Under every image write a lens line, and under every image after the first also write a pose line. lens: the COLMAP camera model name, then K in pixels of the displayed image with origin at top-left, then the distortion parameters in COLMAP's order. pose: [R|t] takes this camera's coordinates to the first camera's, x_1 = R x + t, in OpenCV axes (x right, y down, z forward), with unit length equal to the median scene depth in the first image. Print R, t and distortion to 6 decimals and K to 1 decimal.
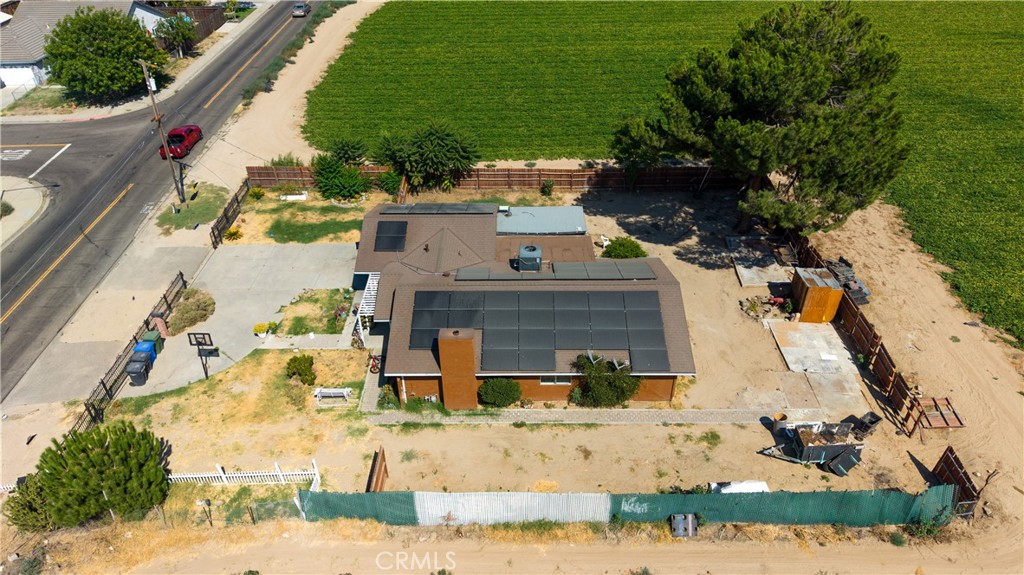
lens RADIAL K [[683.9, 0, 512.0], [0, 683.9, 287.5], [0, 0, 1]] dist [0.004114, 0.003463]
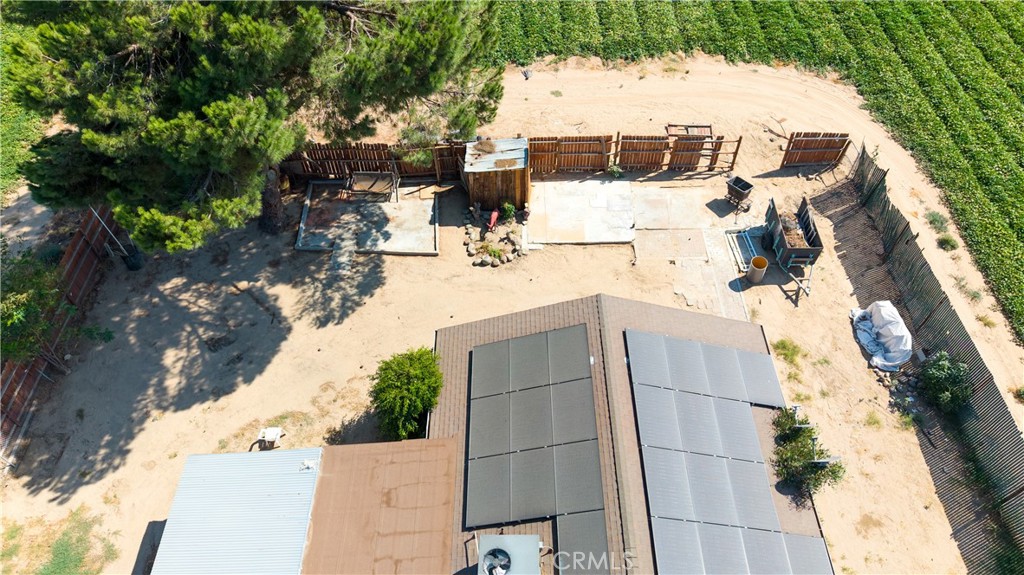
lens RADIAL K [[693.0, 0, 511.5], [0, 693.0, 285.0], [0, 0, 1]] dist [0.042307, -0.047521]
pose [[-0.012983, -0.763849, 0.645264, -0.109914], [0.591168, 0.514593, 0.621059, -0.376447], [-0.806444, 0.389523, 0.444882, 0.735363]]
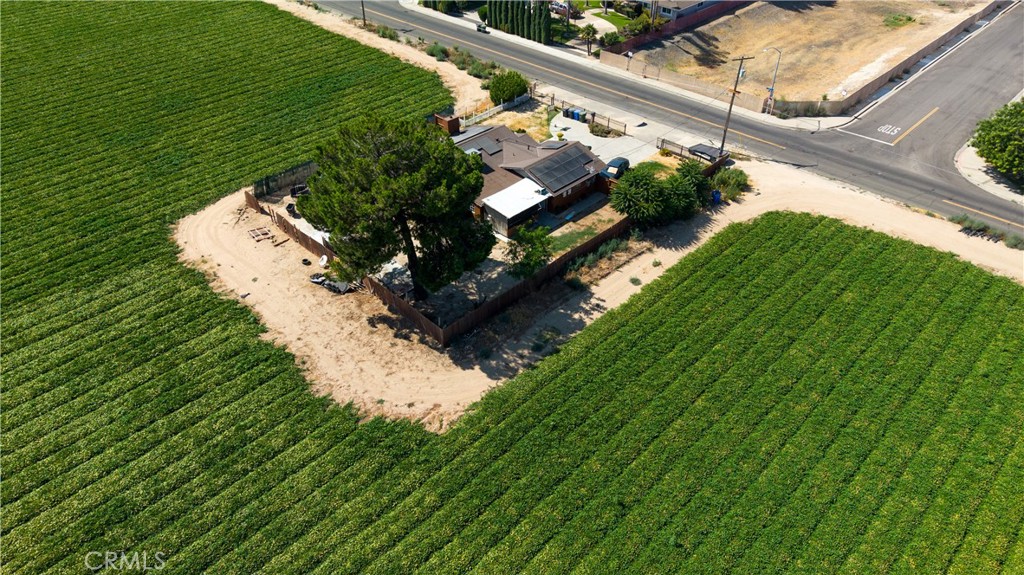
lens RADIAL K [[693.0, 0, 511.5], [0, 693.0, 285.0], [0, 0, 1]] dist [0.042307, -0.047521]
pose [[-0.702549, 0.446495, -0.554136, 1.099673], [-0.403992, 0.390803, 0.827081, -1.437848], [0.585846, 0.804932, -0.094178, 1.474956]]
